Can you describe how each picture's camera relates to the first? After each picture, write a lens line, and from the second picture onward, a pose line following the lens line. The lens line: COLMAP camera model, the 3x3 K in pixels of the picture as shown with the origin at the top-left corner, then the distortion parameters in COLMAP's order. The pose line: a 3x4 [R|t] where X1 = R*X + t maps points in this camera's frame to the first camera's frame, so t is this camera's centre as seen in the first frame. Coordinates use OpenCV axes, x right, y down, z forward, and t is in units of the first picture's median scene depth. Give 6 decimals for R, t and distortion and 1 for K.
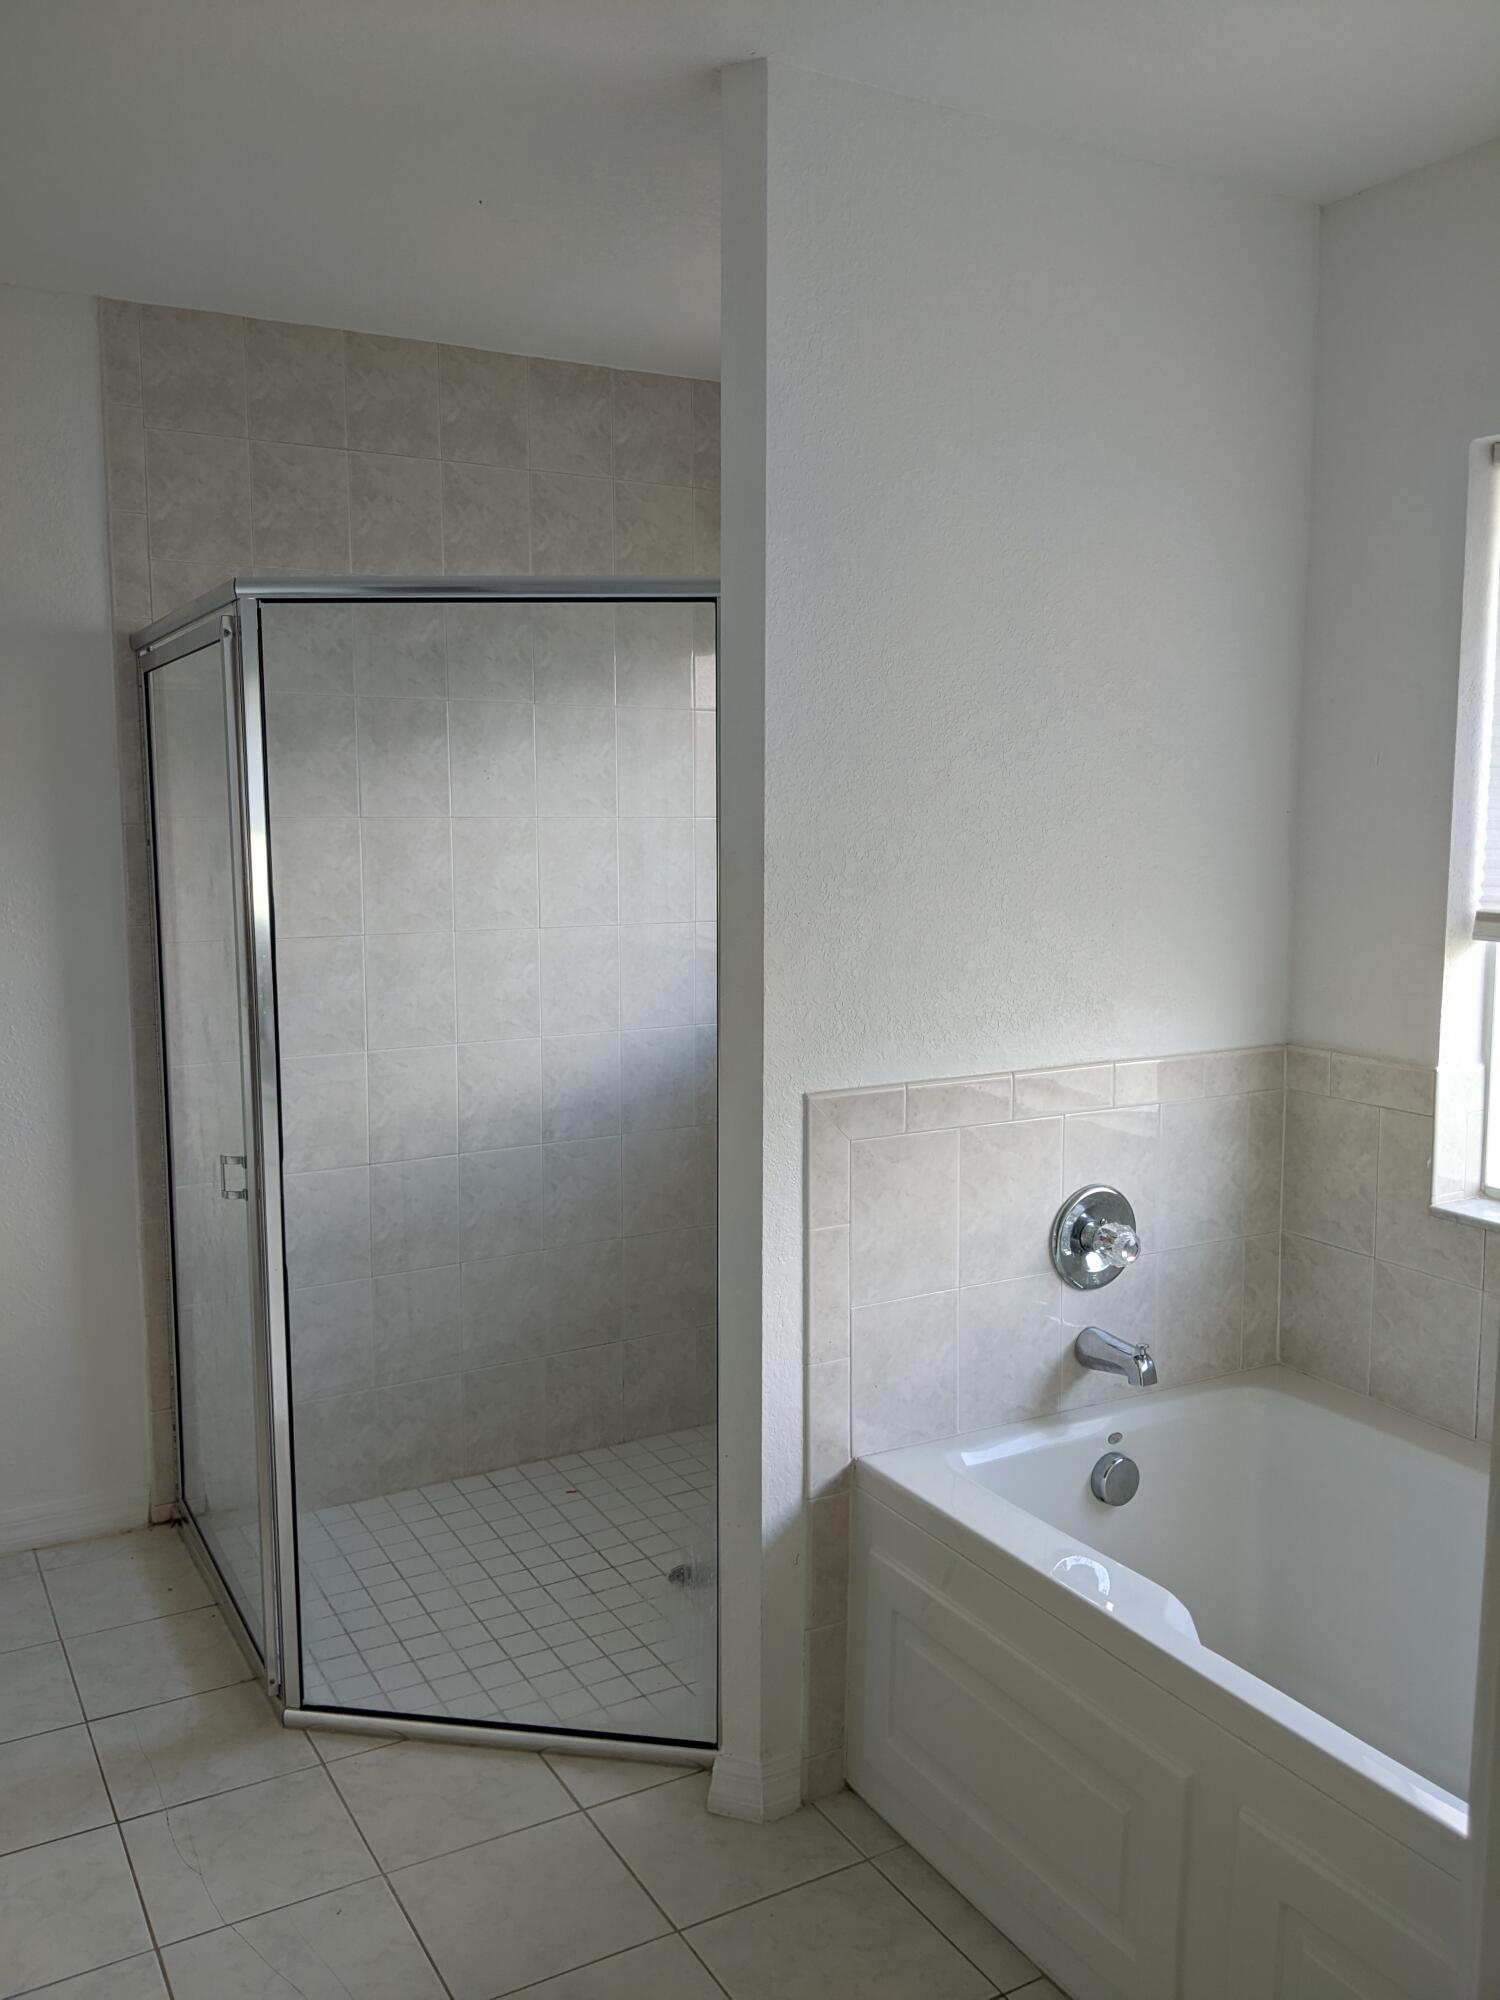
lens RADIAL K [[1637.1, 0, 741.6], [0, 1637.1, 1013.9], [0, 0, 1]] dist [0.082768, -0.139232]
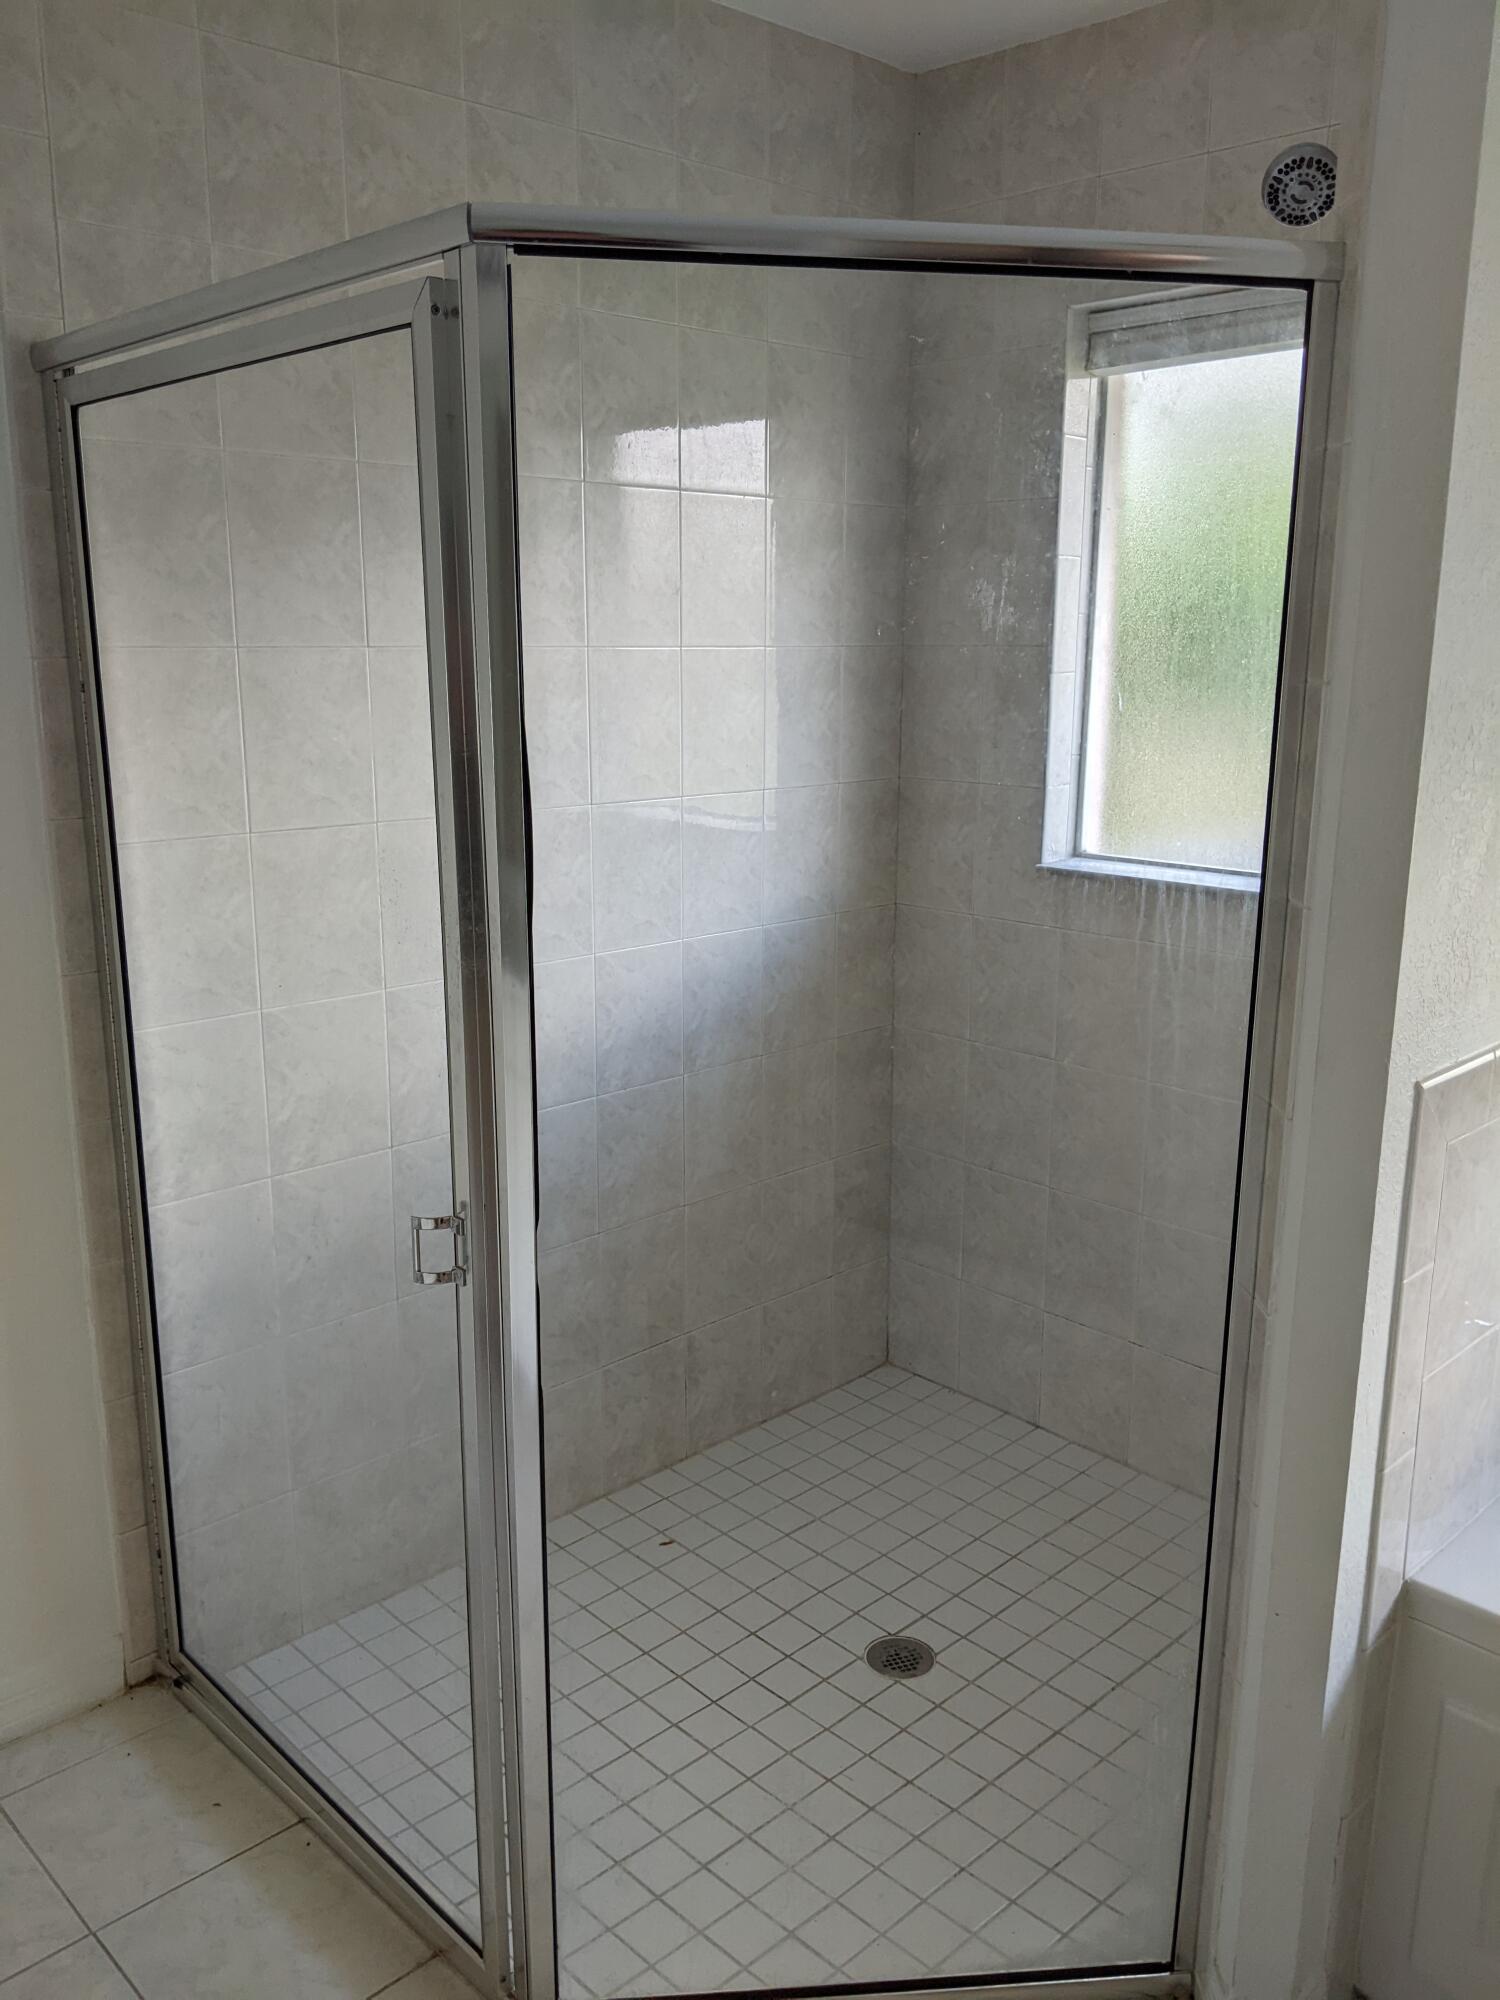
lens RADIAL K [[1488.1, 0, 558.8], [0, 1488.1, 999.1], [0, 0, 1]] dist [0.055918, -0.086144]
pose [[0.966625, -0.055334, 0.250149, -0.330522], [0.027109, 0.993007, 0.114904, -0.046451], [-0.254757, -0.104288, 0.961365, 0.388371]]
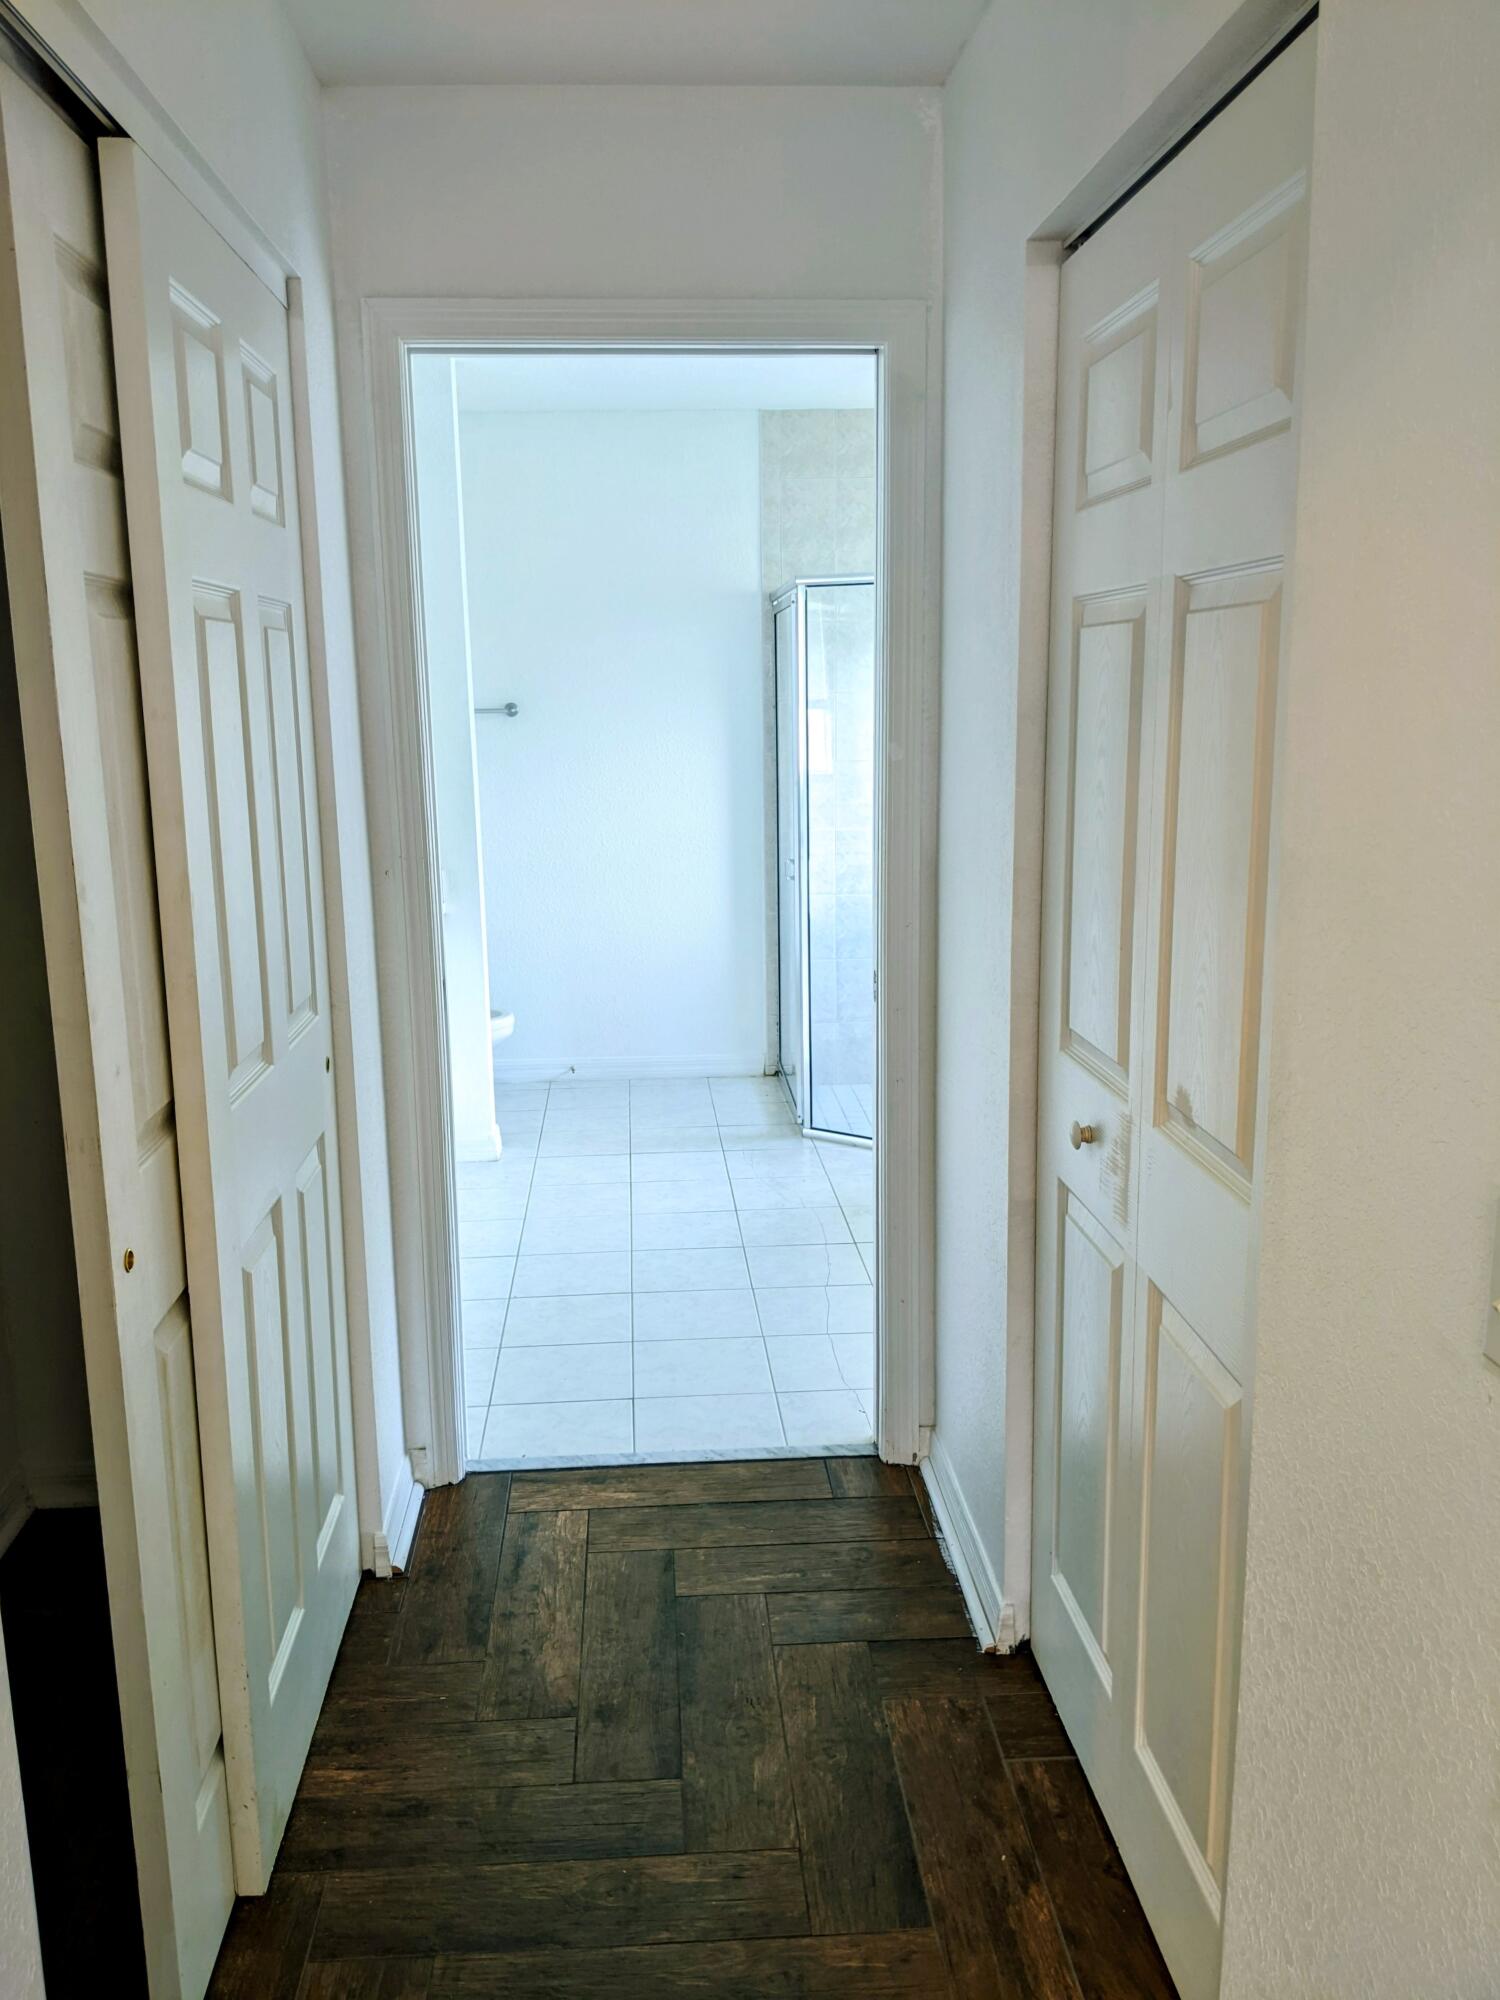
lens RADIAL K [[1637.1, 0, 741.6], [0, 1637.1, 1013.9], [0, 0, 1]] dist [0.082768, -0.139232]
pose [[0.903921, 0.067121, -0.422400, 0.408569], [-0.034513, 0.995835, 0.084387, 0.085032], [0.426305, -0.061701, 0.902473, -0.699749]]
